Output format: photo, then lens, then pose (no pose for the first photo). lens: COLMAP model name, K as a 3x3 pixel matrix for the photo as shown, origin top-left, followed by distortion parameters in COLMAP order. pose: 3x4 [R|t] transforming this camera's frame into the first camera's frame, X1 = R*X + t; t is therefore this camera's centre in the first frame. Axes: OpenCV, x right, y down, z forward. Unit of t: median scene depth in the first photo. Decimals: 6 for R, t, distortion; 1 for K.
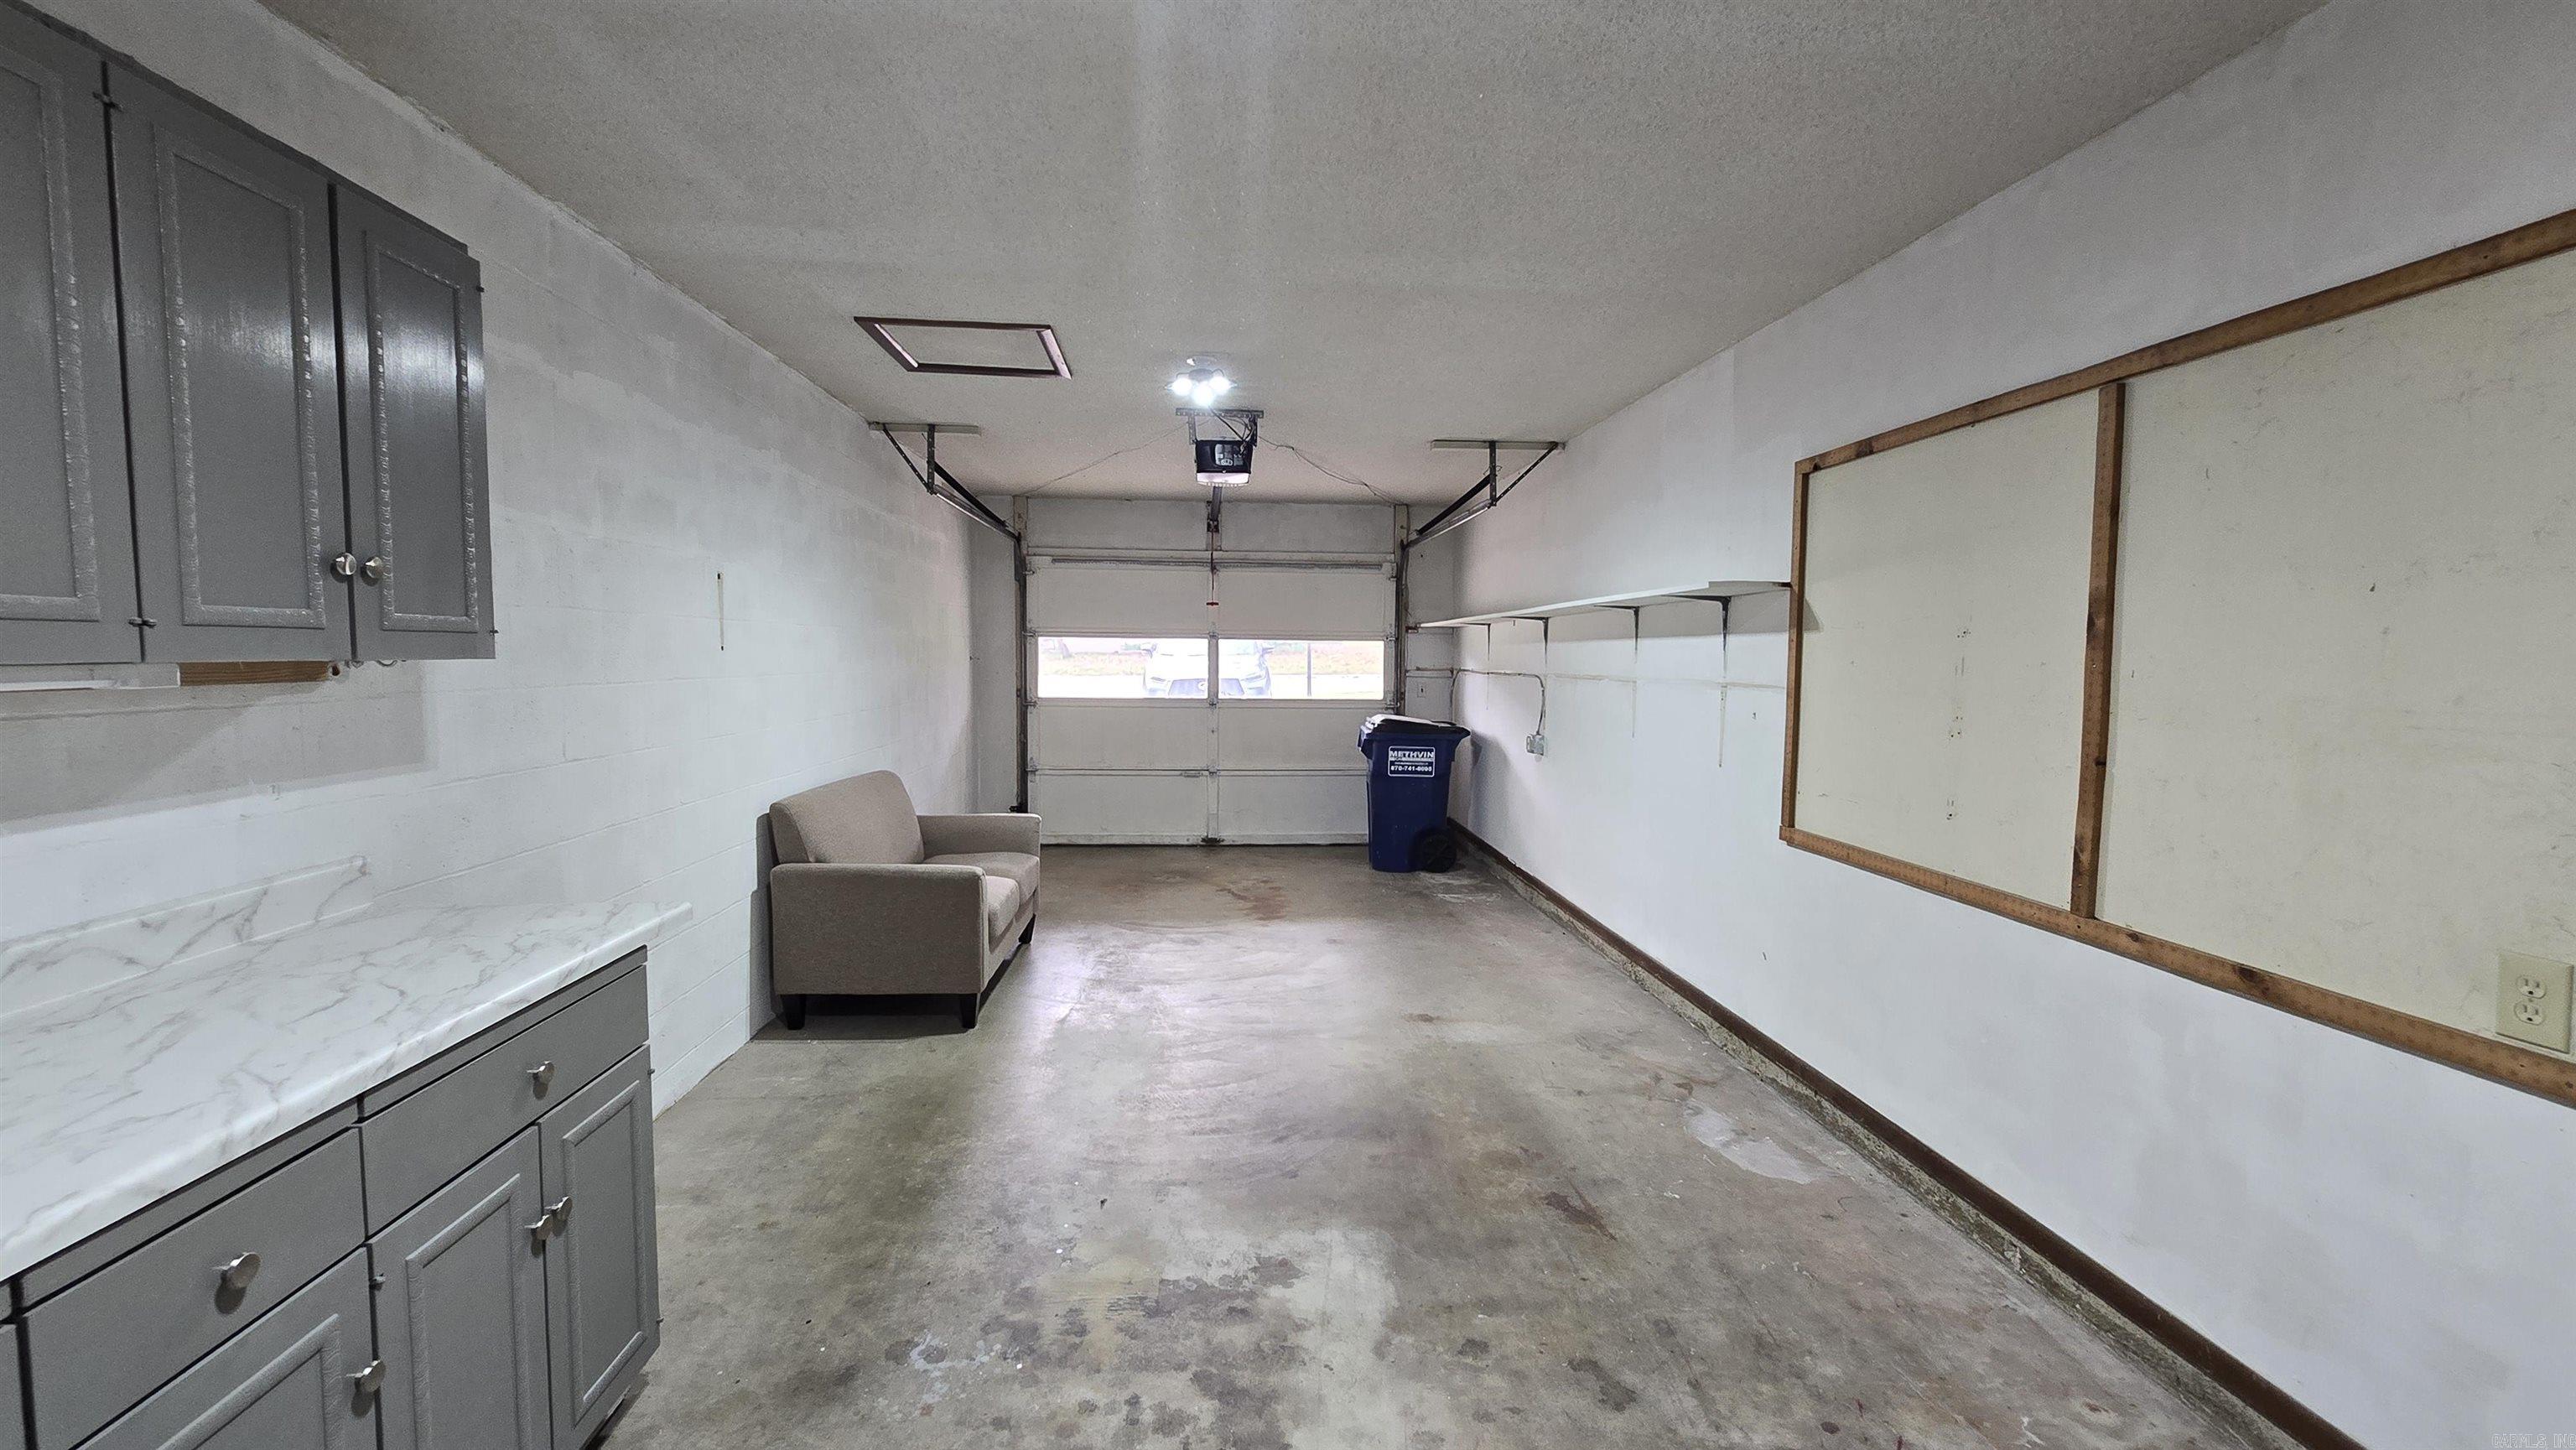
lens RADIAL K [[1052.0, 0, 1279.2], [0, 1052.0, 732.2], [0, 0, 1]] dist [0.001023, -0.002553]
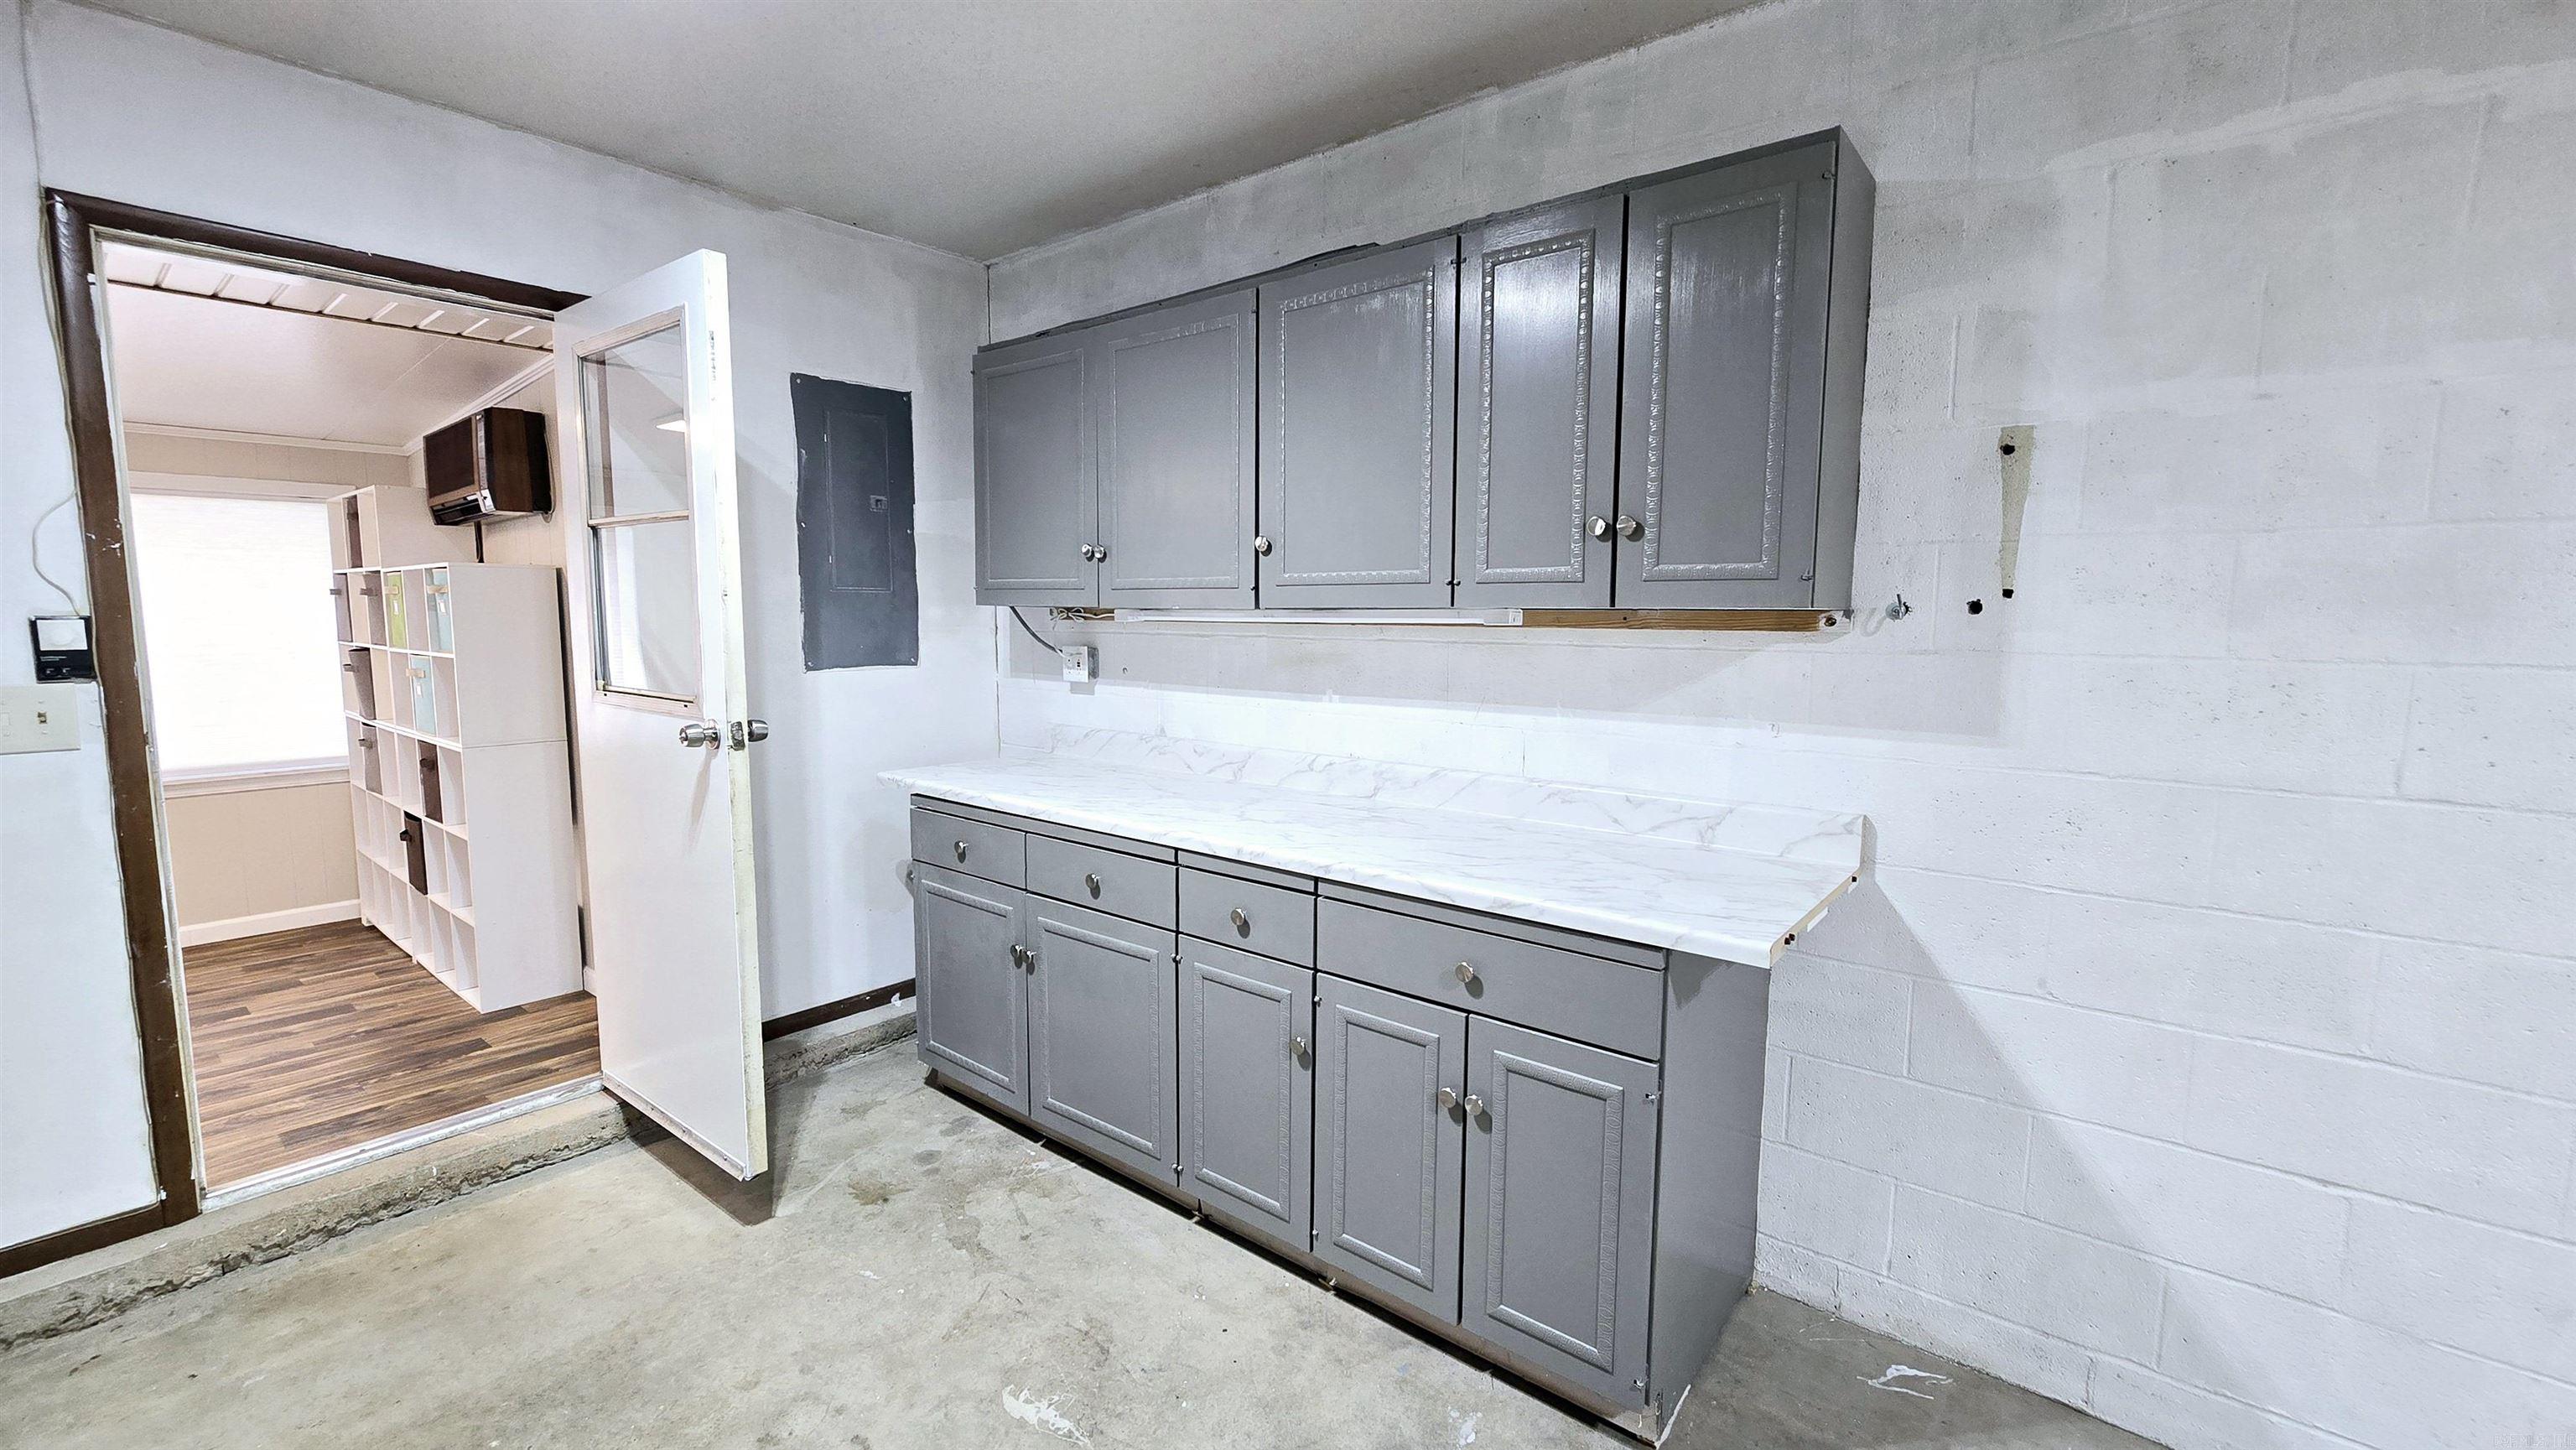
lens RADIAL K [[1052.0, 0, 1284.5], [0, 1052.0, 717.0], [0, 0, 1]] dist [0.001023, -0.002553]
pose [[-0.686618, 0.060074, -0.724532, 0.163542], [-0.065634, 0.987389, 0.144067, -0.066704], [0.724049, 0.146473, -0.674017, 1.109746]]
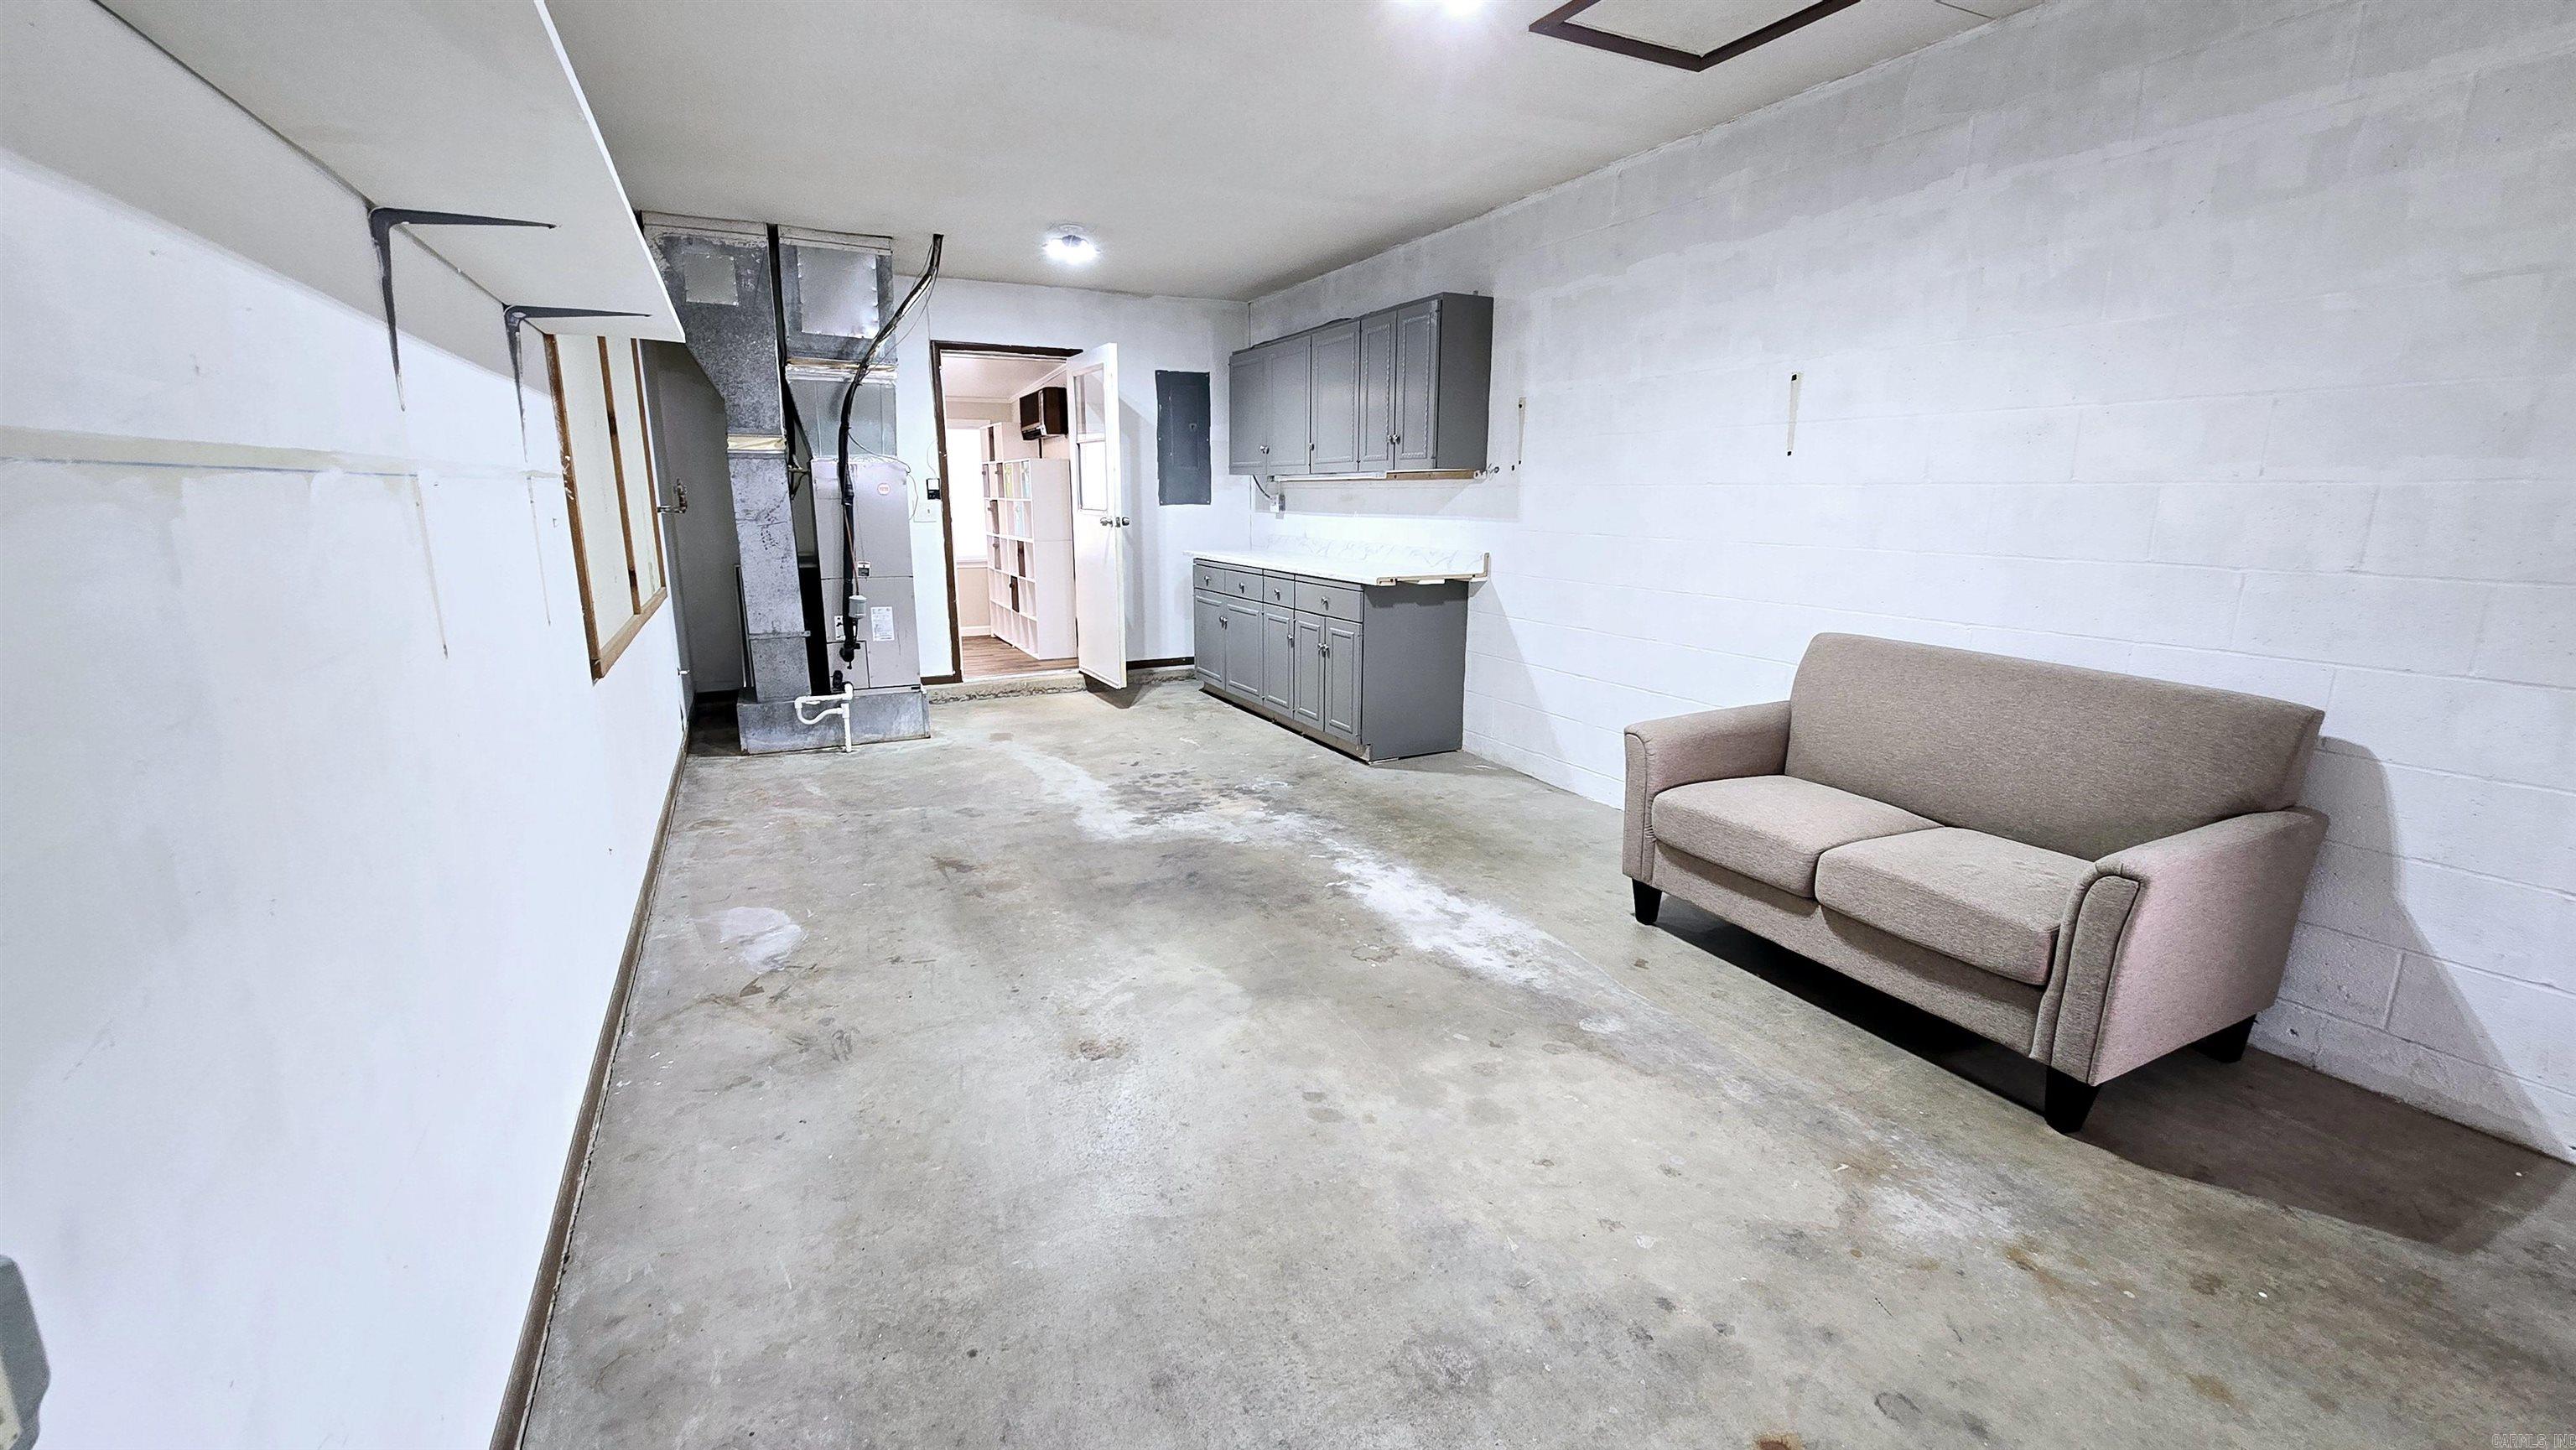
lens RADIAL K [[1052.0, 0, 1275.7], [0, 1052.0, 726.2], [0, 0, 1]] dist [0.001023, -0.002553]
pose [[-0.927340, 0.068754, -0.367851, 0.454523], [-0.039621, 0.959414, 0.279204, -0.140520], [0.372117, 0.273492, -0.886979, 2.751349]]
